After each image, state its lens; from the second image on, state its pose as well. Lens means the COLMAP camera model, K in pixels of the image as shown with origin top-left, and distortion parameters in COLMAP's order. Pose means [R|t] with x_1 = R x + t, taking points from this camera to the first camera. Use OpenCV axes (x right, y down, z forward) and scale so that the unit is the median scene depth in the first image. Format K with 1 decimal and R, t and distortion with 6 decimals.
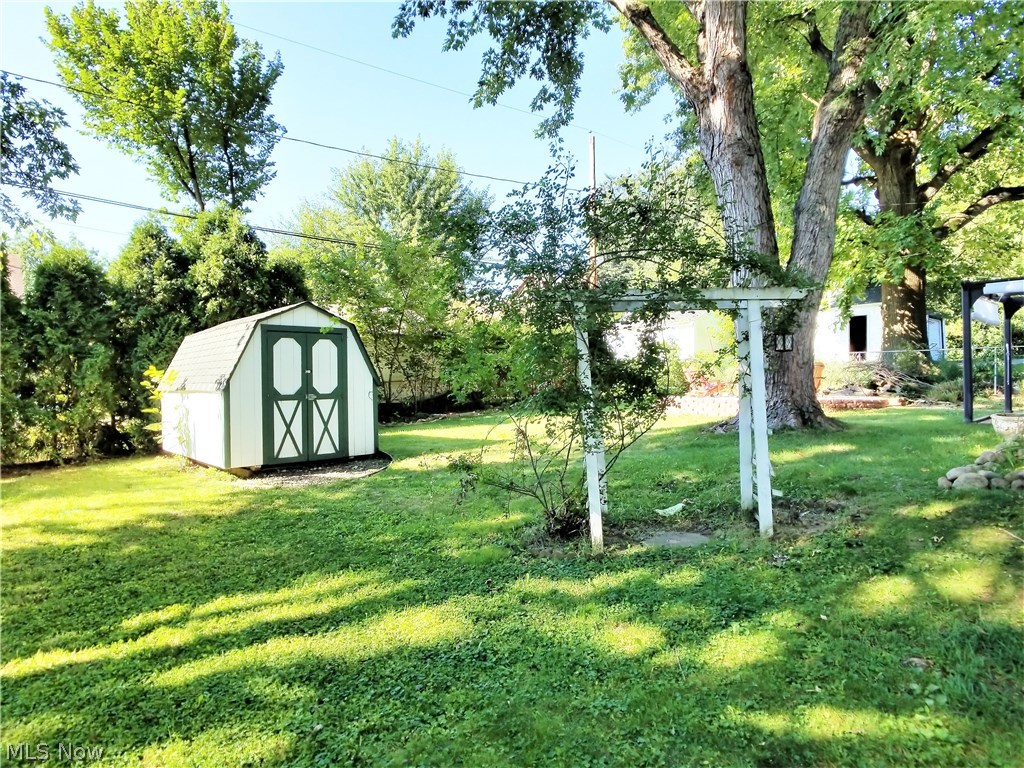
lens RADIAL K [[617.8, 0, 515.3], [0, 617.8, 383.1], [0, 0, 1]] dist [-0.043245, 0.018481]
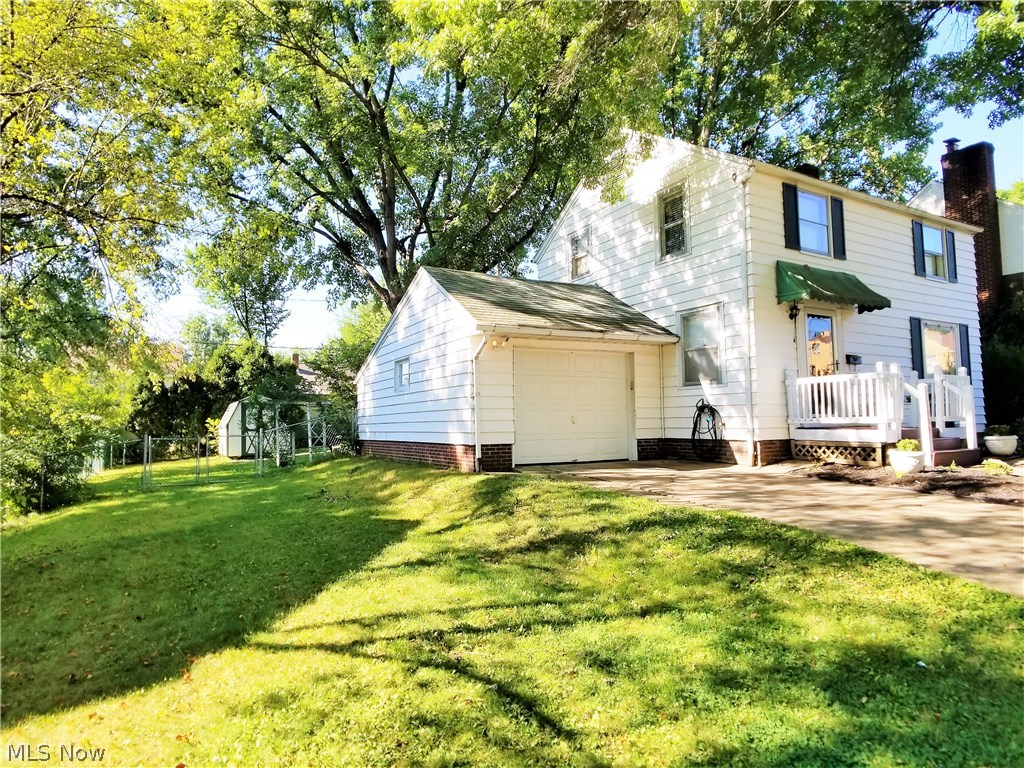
lens RADIAL K [[617.8, 0, 509.6], [0, 617.8, 388.9], [0, 0, 1]] dist [-0.043245, 0.018481]
pose [[0.977905, -0.020716, -0.208020, 0.883778], [0.010146, 0.998609, -0.051750, -0.003602], [0.208803, 0.048496, 0.976755, -0.941803]]
